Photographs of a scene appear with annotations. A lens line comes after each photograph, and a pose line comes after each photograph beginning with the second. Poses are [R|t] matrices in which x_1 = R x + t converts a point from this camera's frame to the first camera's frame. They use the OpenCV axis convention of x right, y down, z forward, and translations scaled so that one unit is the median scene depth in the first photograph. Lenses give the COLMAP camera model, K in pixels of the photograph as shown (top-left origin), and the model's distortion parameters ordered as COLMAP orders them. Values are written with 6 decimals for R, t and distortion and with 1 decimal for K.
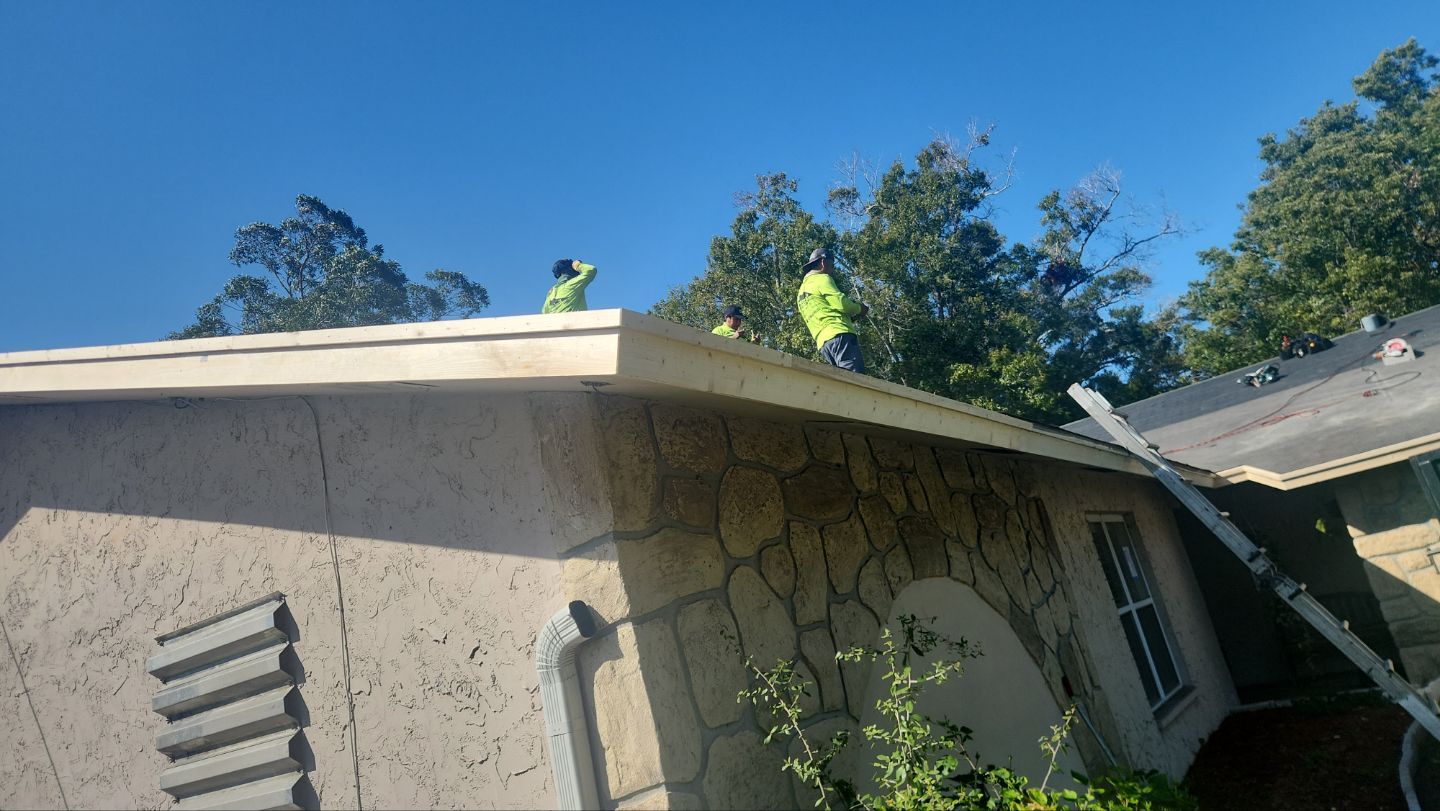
lens RADIAL K [[968.2, 0, 728.0], [0, 968.2, 444.0], [0, 0, 1]] dist [0.074145, -0.063311]
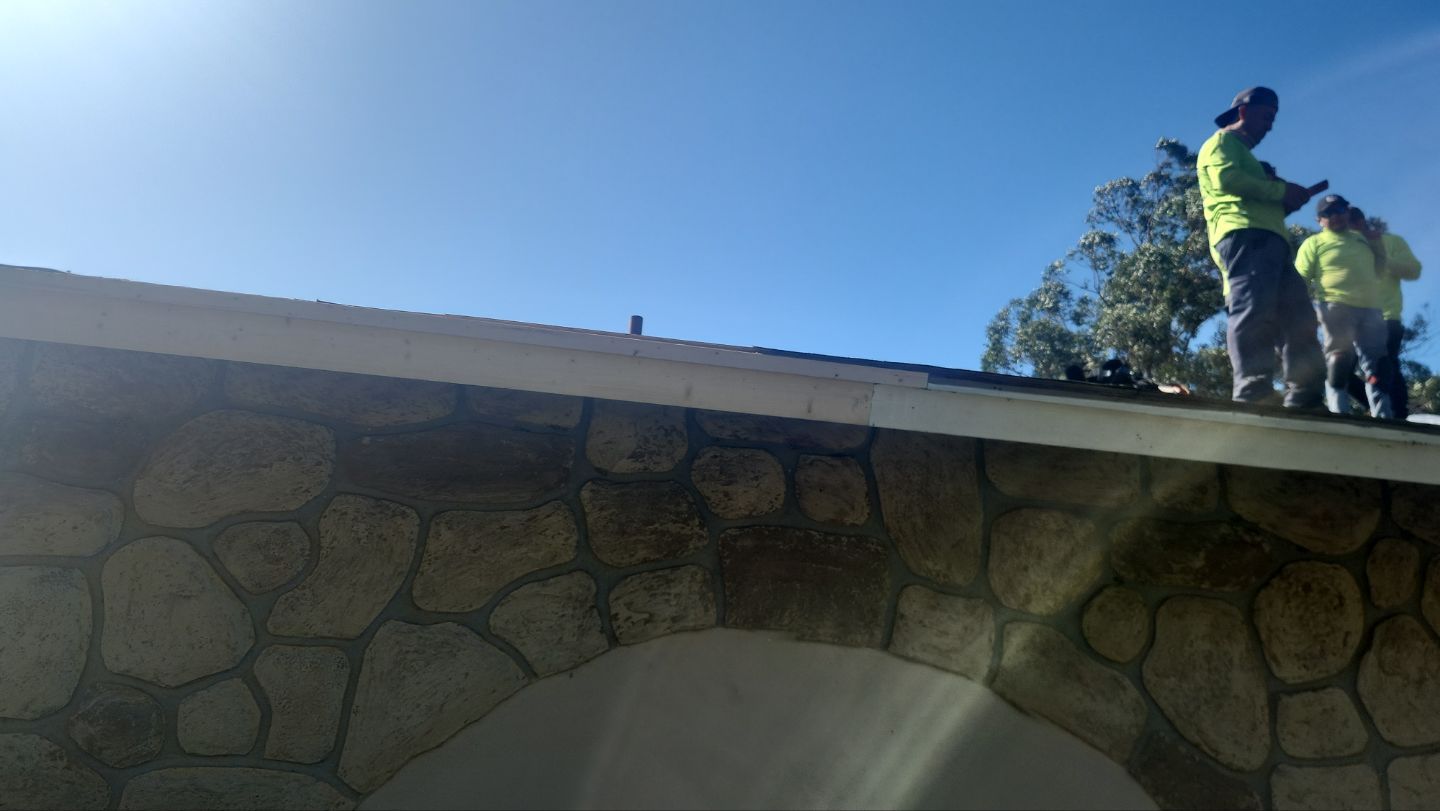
lens RADIAL K [[1056.7, 0, 707.9], [0, 1056.7, 483.1], [0, 0, 1]] dist [0.046937, -0.025252]
pose [[0.647130, 0.083980, -0.757740, 0.542694], [-0.041104, 0.996312, 0.075317, 0.000986], [0.761271, -0.017594, 0.648195, 0.455794]]
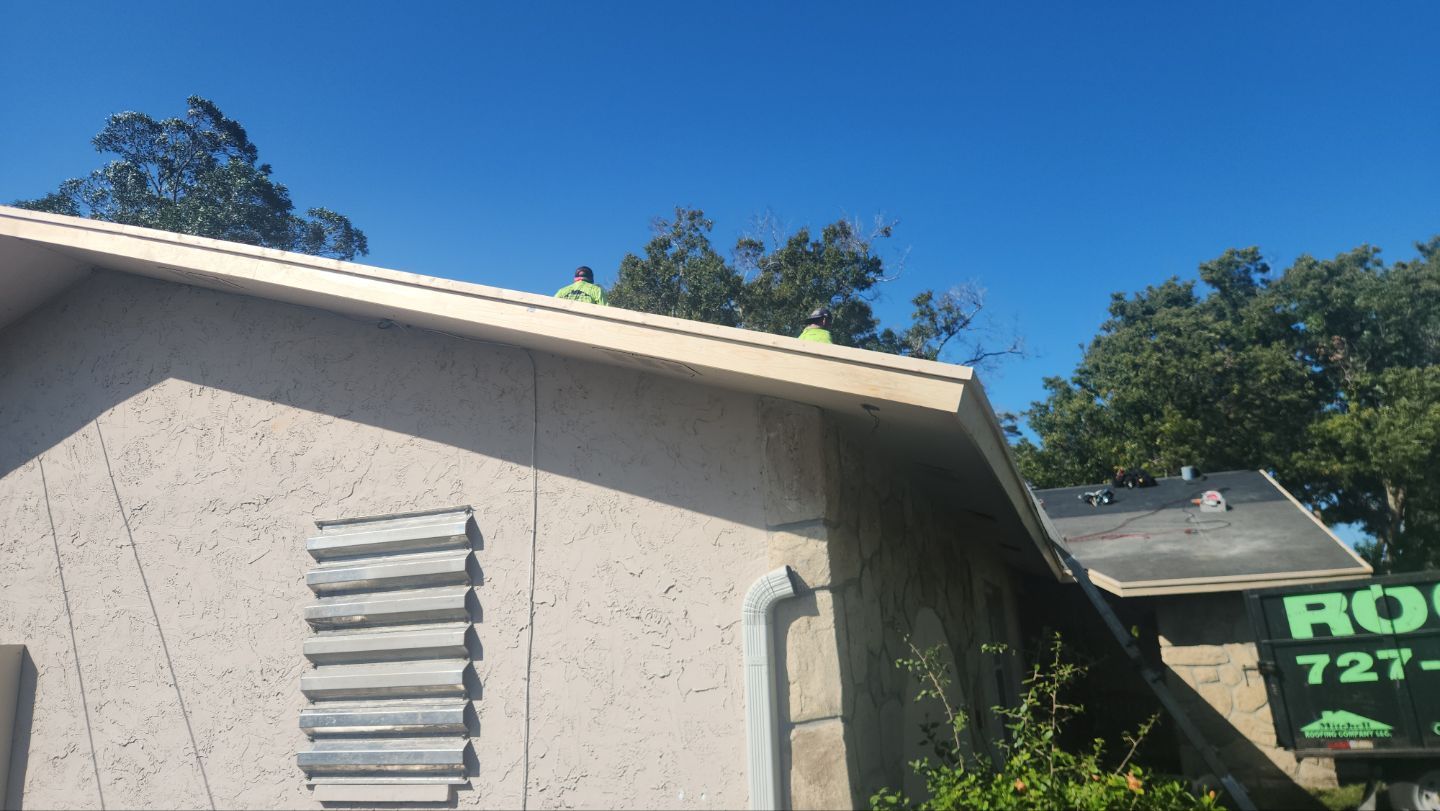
lens RADIAL K [[968.2, 0, 697.0], [0, 968.2, 424.5], [0, 0, 1]] dist [0.074145, -0.063311]
pose [[0.961192, 0.228276, 0.154920, -0.350774], [-0.221632, 0.973337, -0.059118, 0.056976], [-0.164284, 0.022488, 0.986157, -0.169956]]
